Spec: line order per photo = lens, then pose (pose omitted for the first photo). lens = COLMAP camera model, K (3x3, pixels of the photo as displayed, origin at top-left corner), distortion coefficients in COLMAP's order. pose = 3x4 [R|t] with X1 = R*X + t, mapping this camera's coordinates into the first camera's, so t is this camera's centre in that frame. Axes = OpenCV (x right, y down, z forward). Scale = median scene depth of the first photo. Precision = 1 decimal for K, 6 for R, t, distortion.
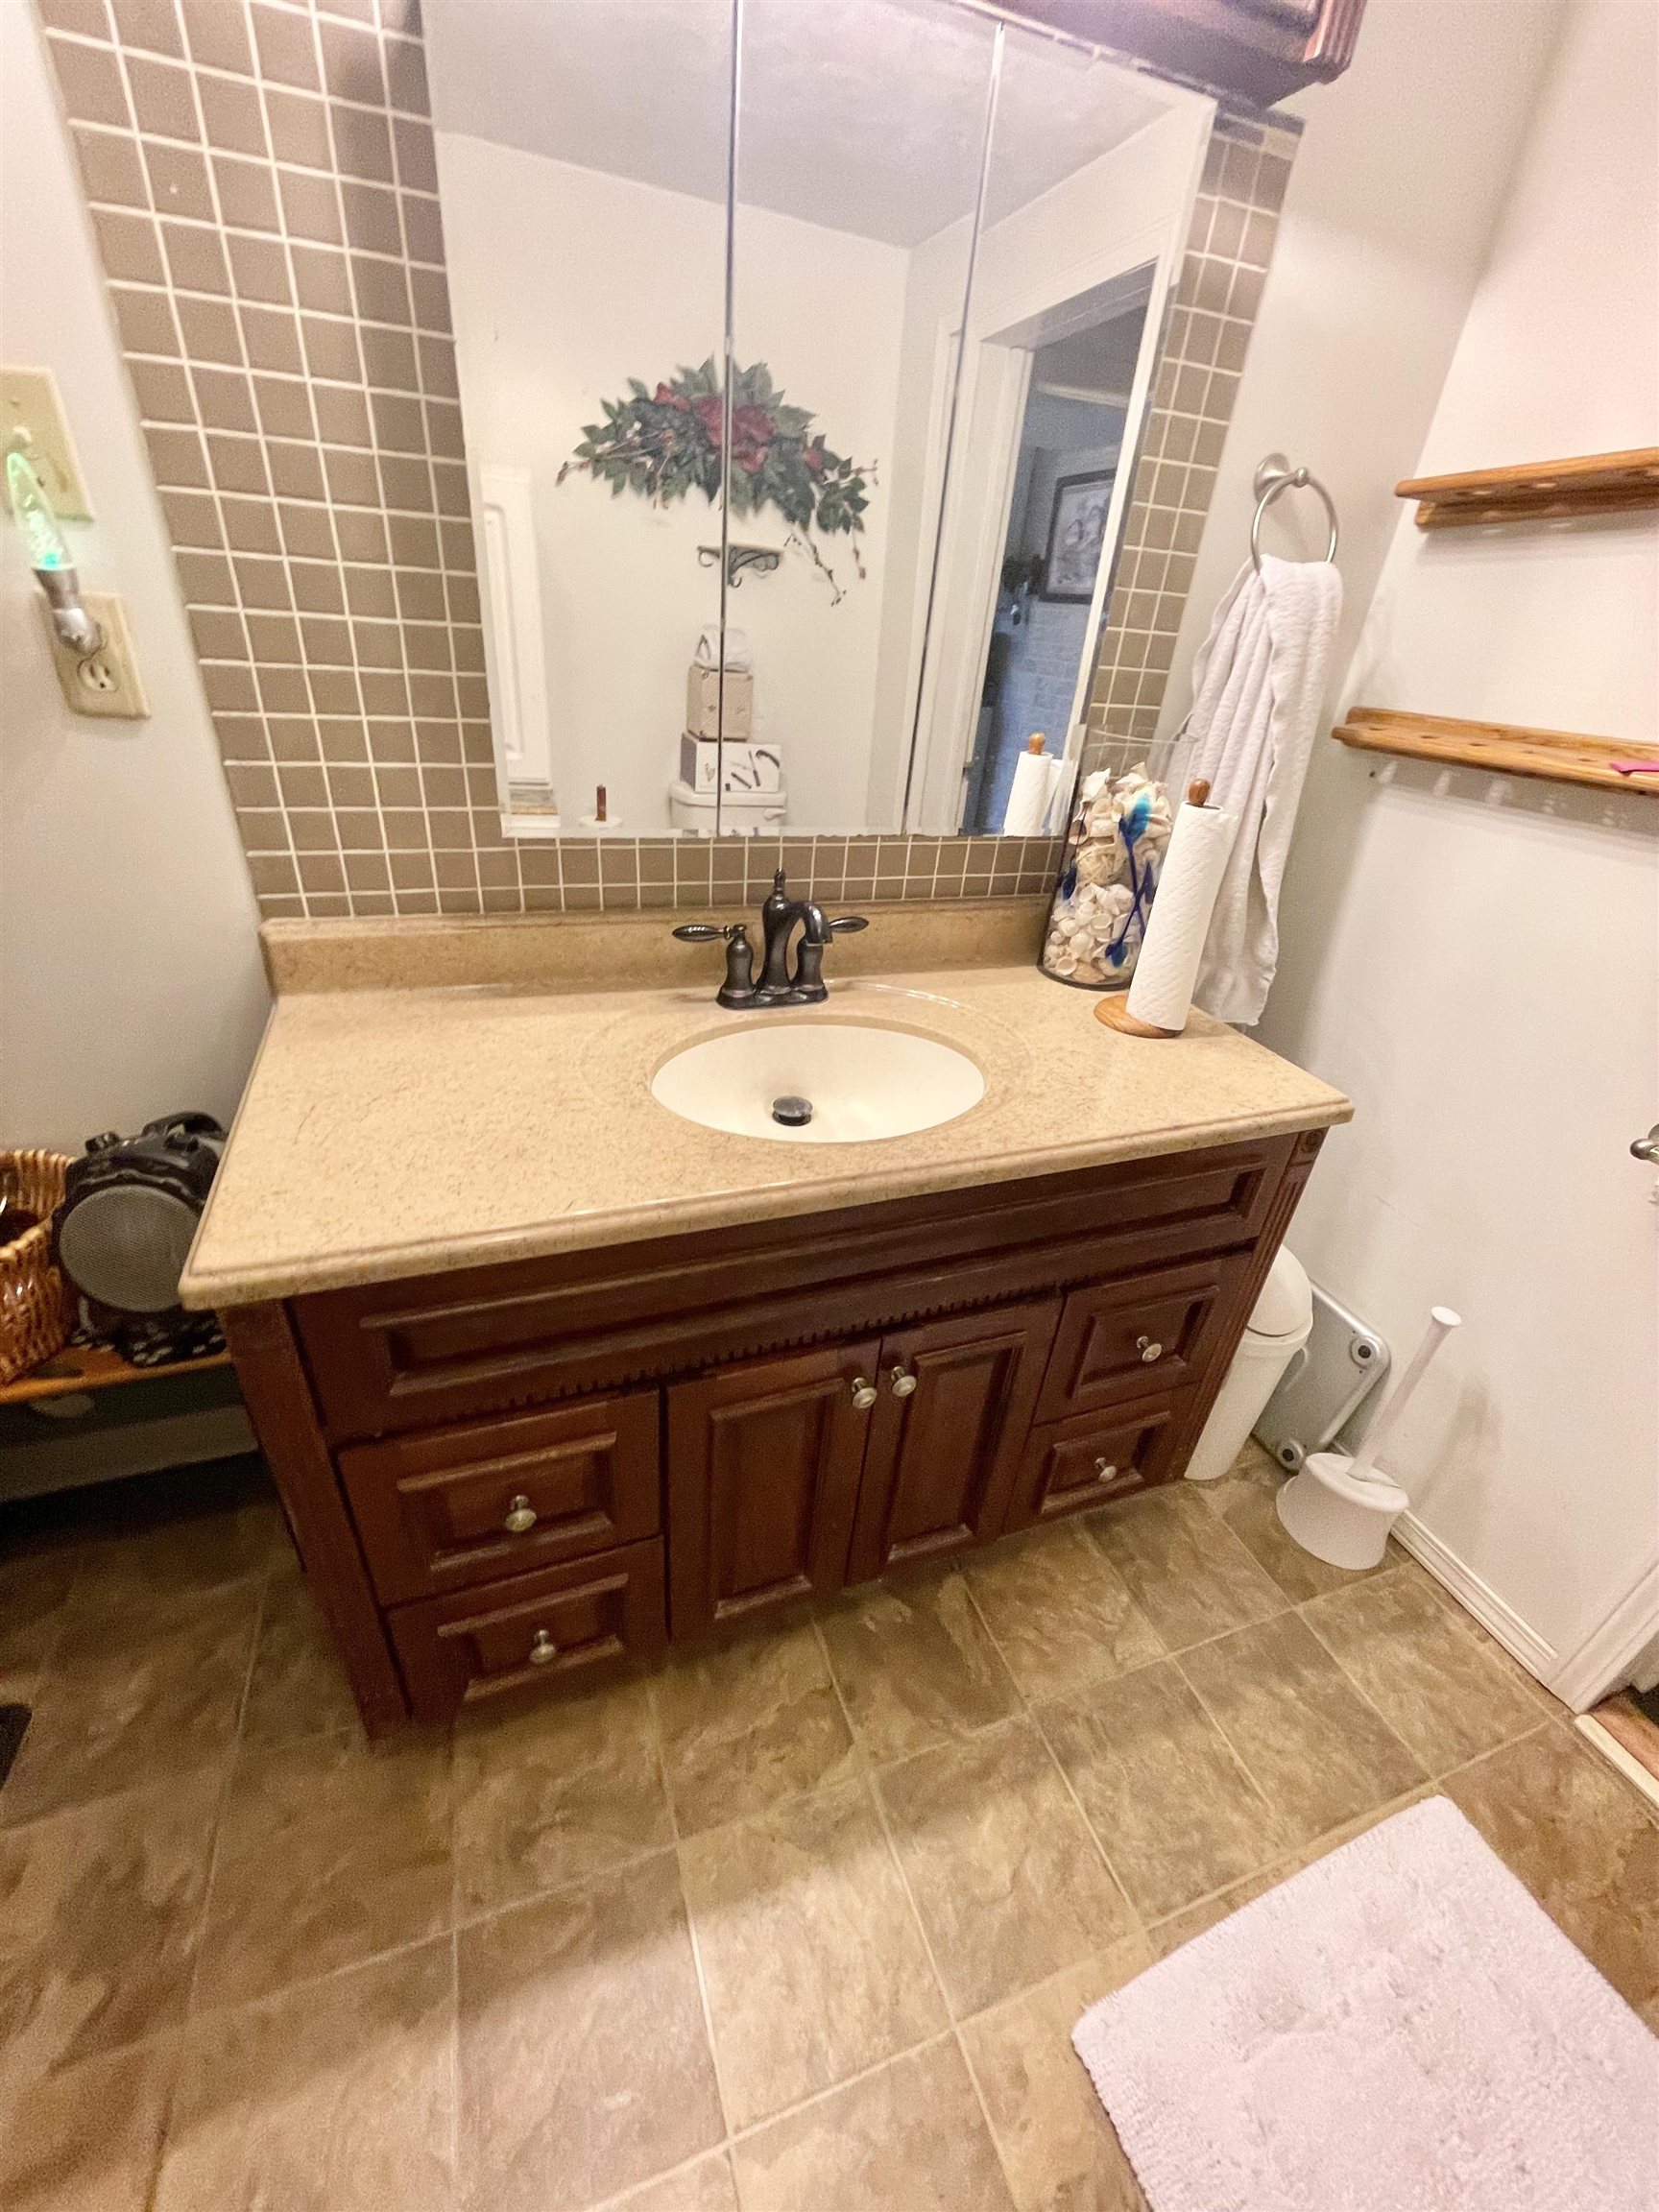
lens RADIAL K [[889.5, 0, 814.3], [0, 889.5, 1106.9], [0, 0, 1]] dist [-0.001514, 0.000012]
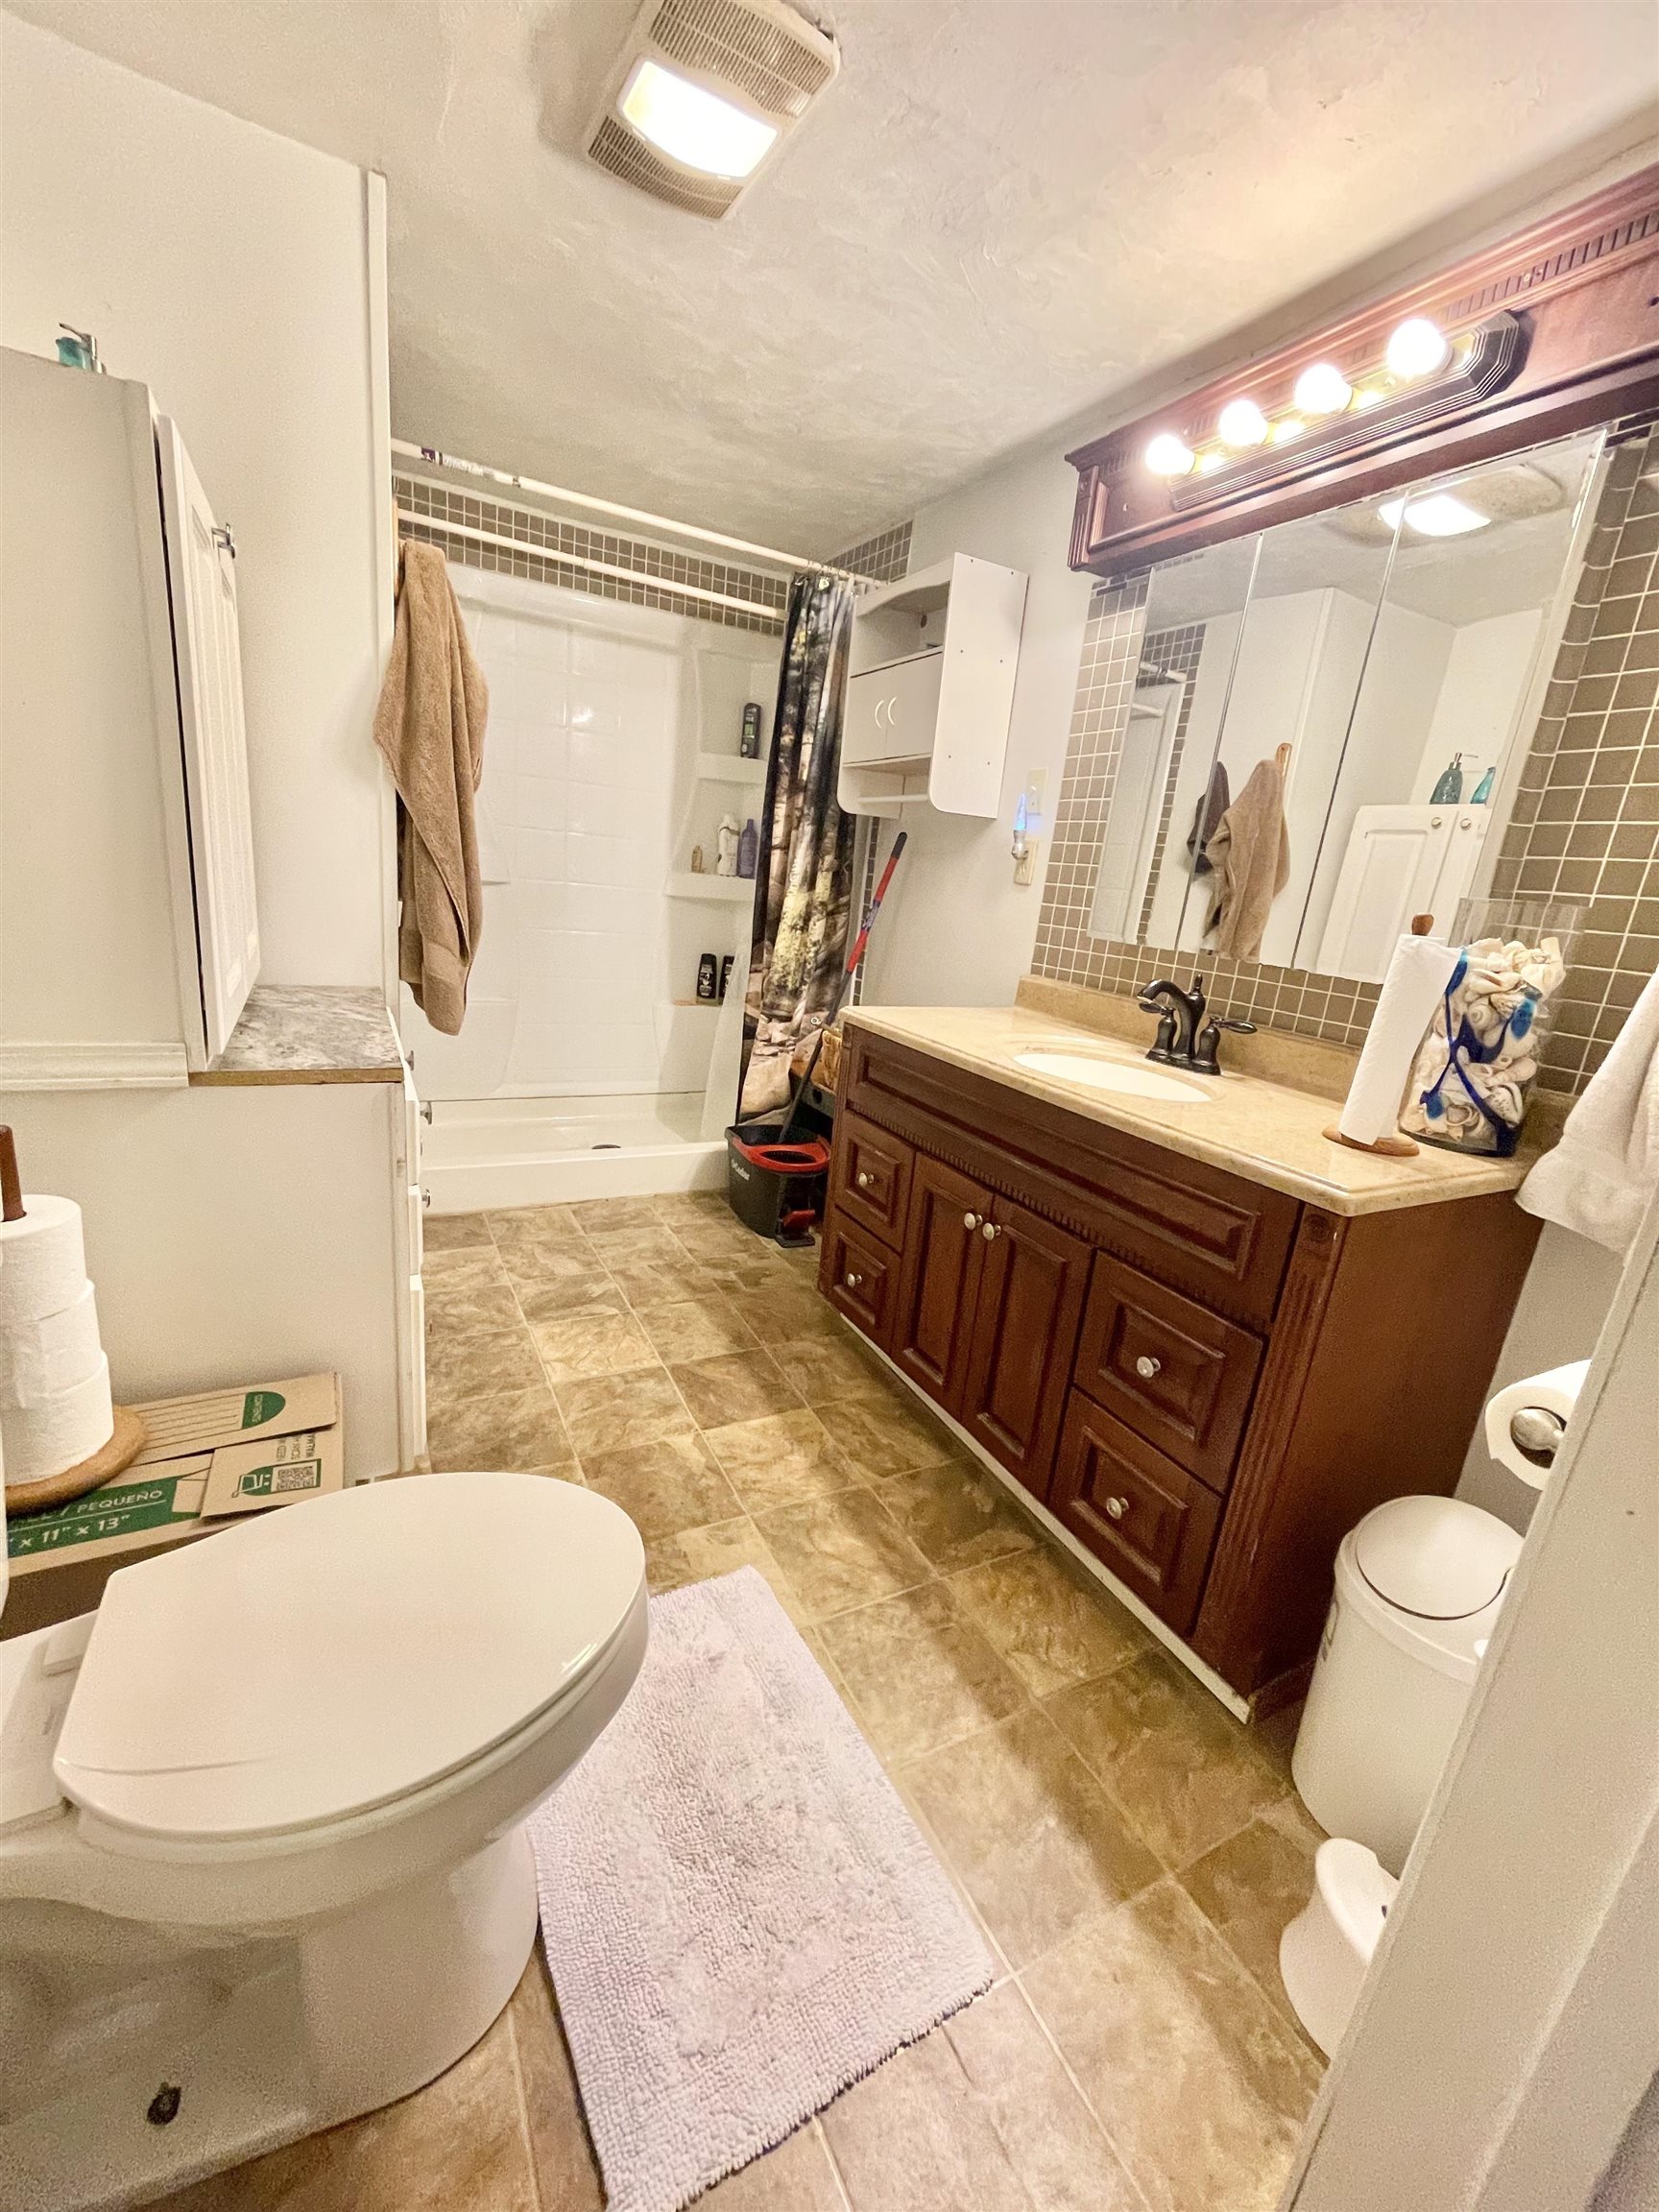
lens RADIAL K [[889.5, 0, 828.9], [0, 889.5, 1101.2], [0, 0, 1]] dist [-0.001514, 0.000012]
pose [[0.144221, 0.186781, -0.971758, 1.476787], [-0.569181, 0.818970, 0.072940, 0.165744], [0.809465, 0.542587, 0.224425, 0.287345]]
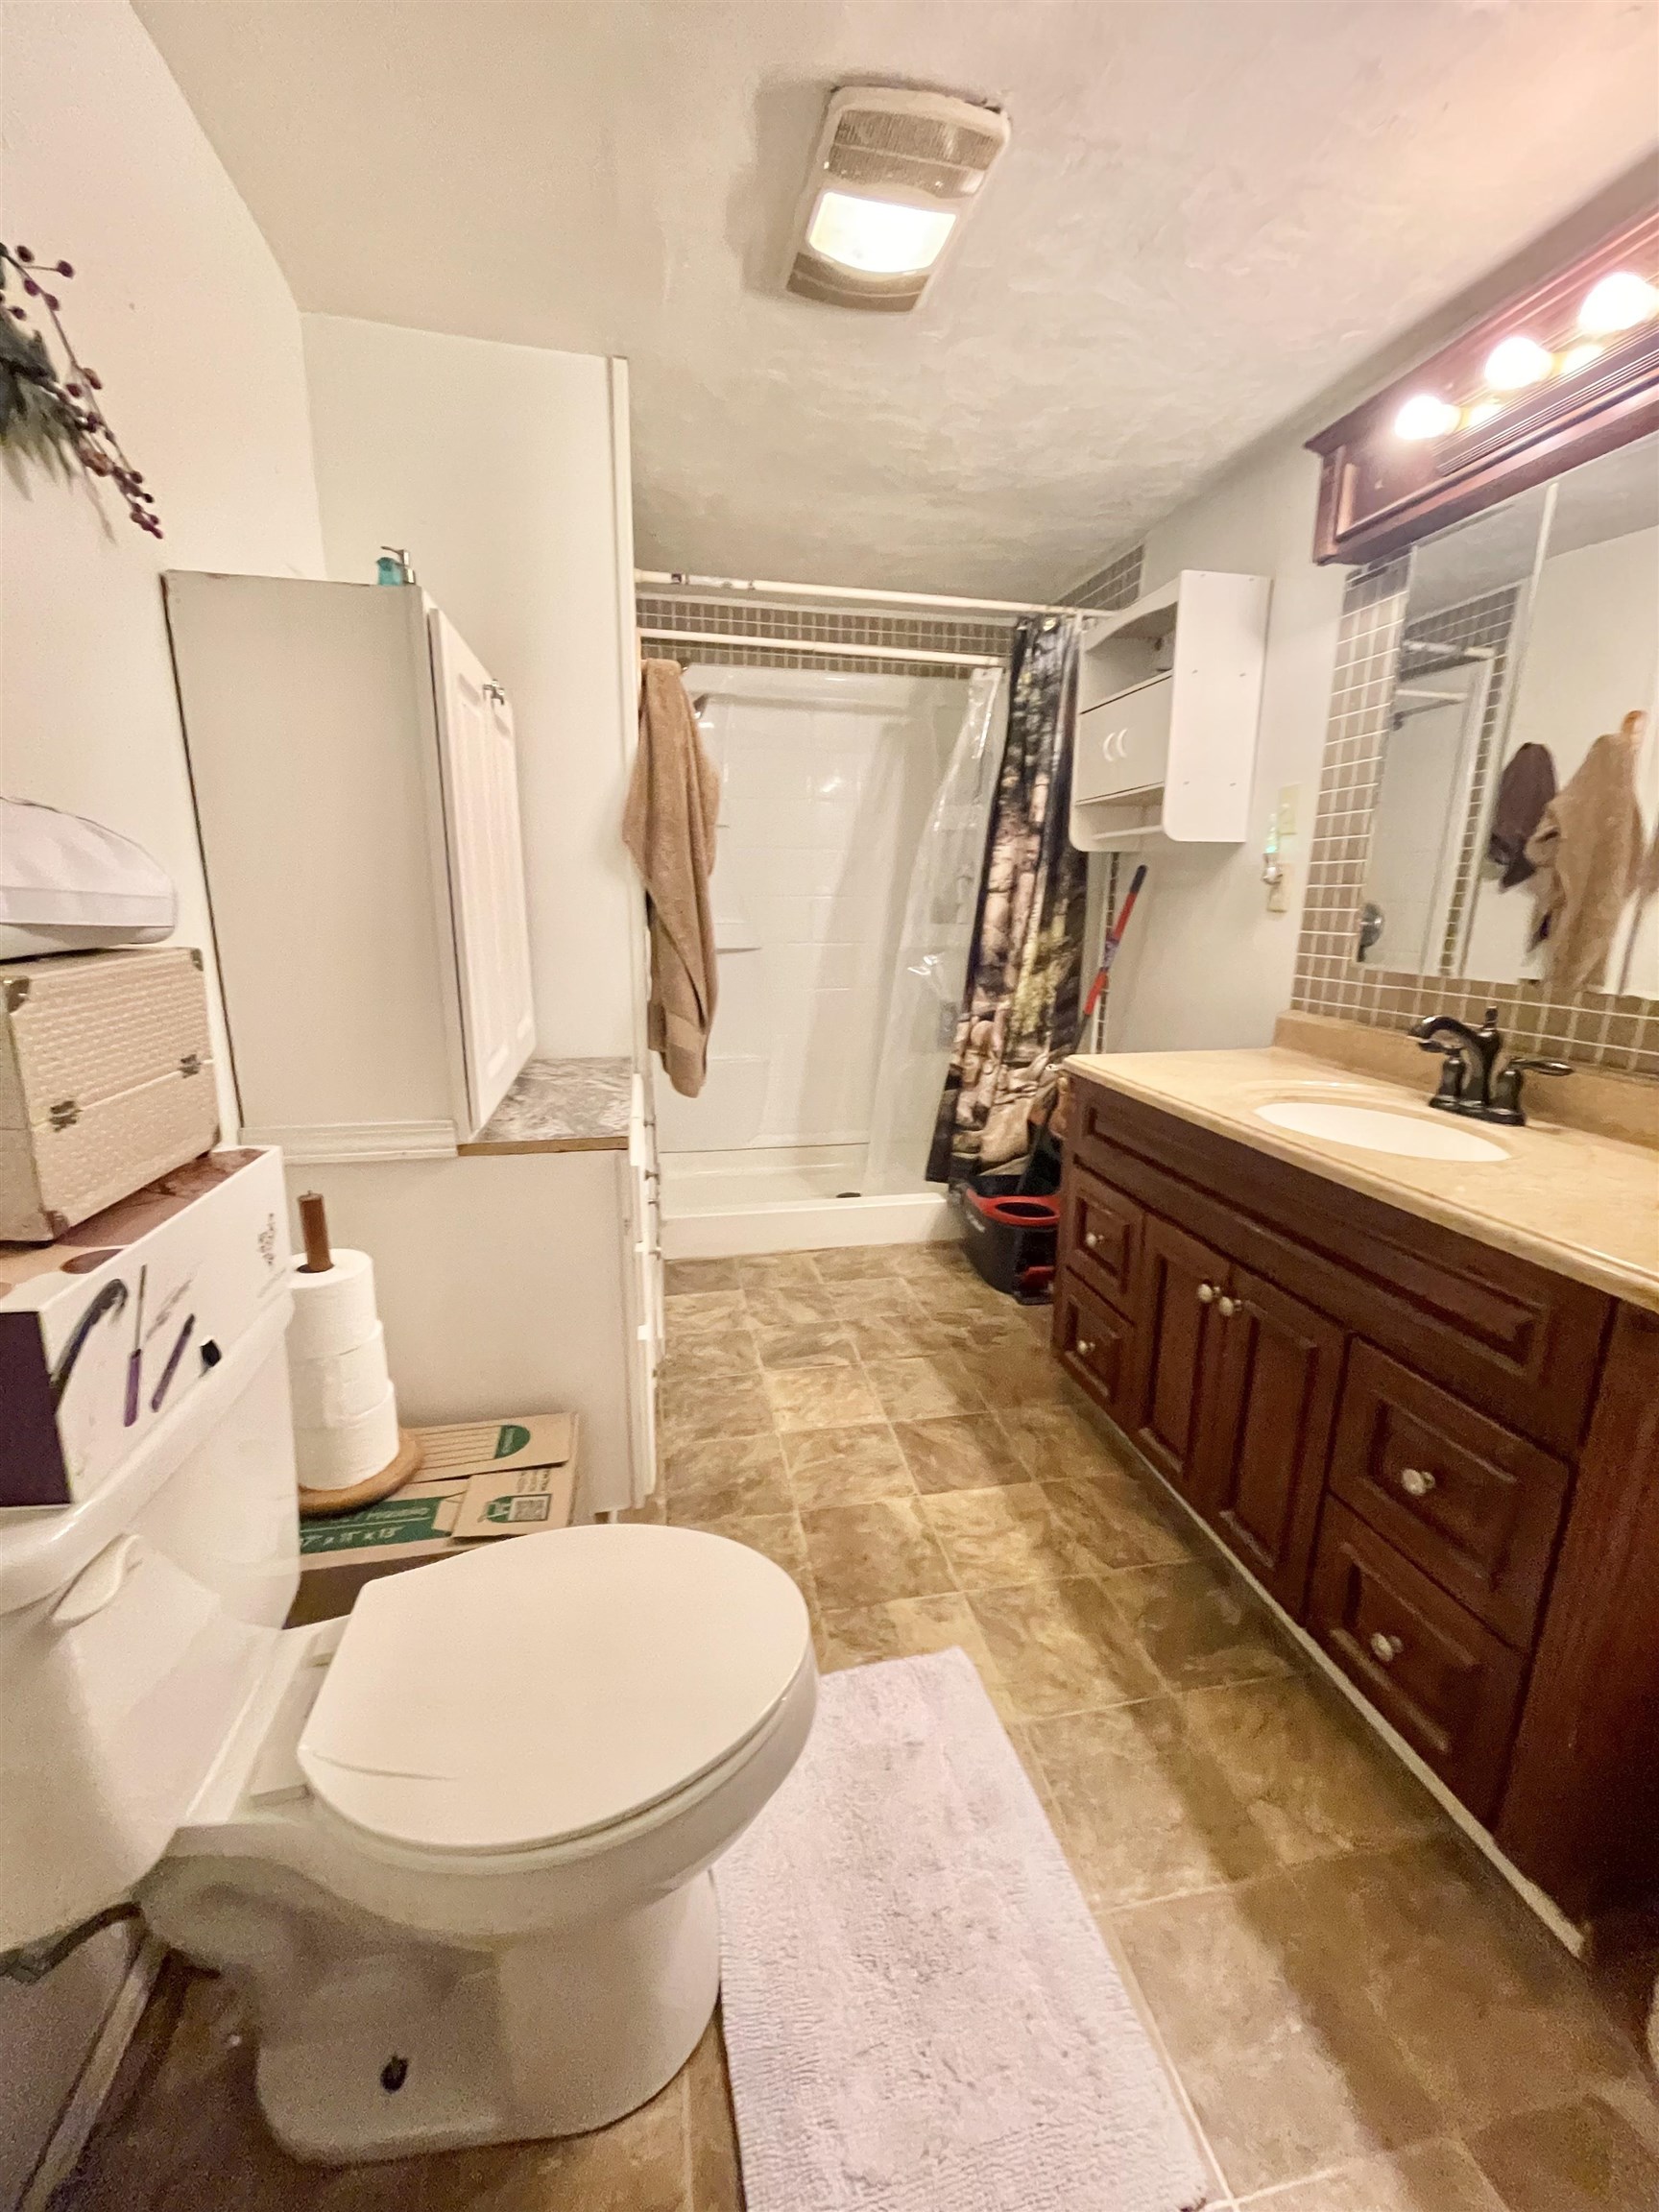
lens RADIAL K [[889.5, 0, 829.1], [0, 889.5, 1100.9], [0, 0, 1]] dist [-0.001514, 0.000012]
pose [[-0.150164, 0.143739, -0.978156, 1.458353], [-0.513203, 0.834306, 0.201386, 0.080356], [0.845028, 0.532234, -0.051516, 0.360552]]
